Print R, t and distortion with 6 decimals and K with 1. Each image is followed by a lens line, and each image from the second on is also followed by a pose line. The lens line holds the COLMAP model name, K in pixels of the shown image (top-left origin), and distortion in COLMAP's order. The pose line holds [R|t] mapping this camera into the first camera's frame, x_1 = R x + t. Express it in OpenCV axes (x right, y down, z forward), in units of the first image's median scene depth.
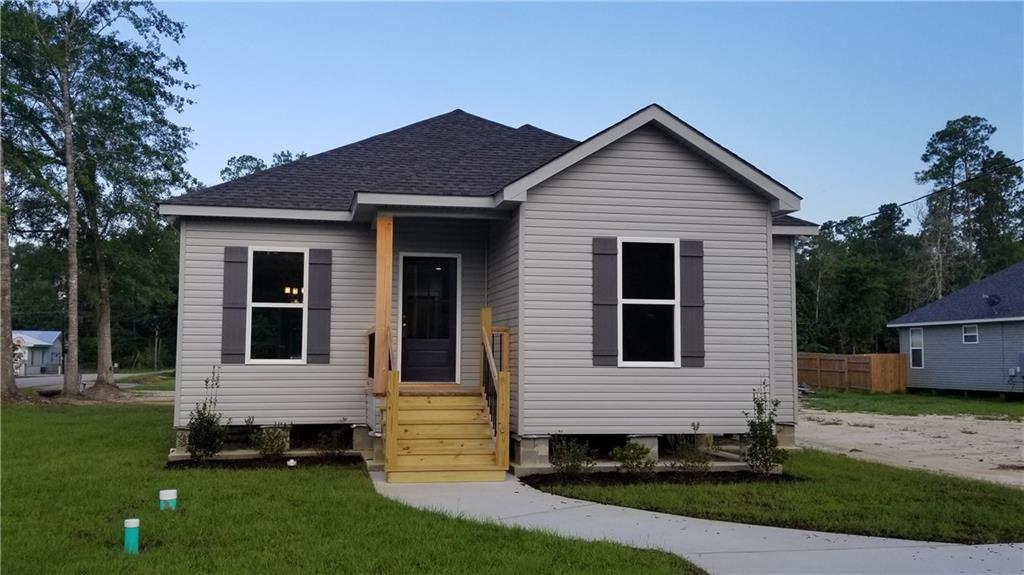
lens RADIAL K [[765.8, 0, 512.0], [0, 765.8, 287.5], [0, 0, 1]] dist [0.074732, -0.122988]
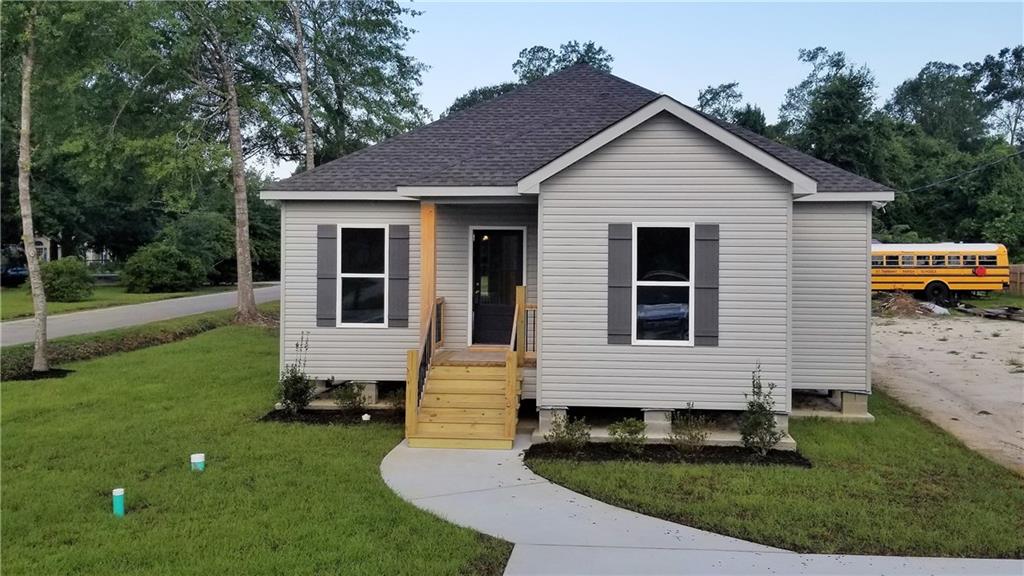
lens RADIAL K [[782.9, 0, 569.1], [0, 782.9, 251.7], [0, 0, 1]] dist [0.044556, -0.000898]
pose [[0.979453, -0.000710, -0.201672, 0.266396], [0.011738, 0.998499, 0.053495, -0.083549], [0.201332, -0.054763, 0.977991, -0.073430]]
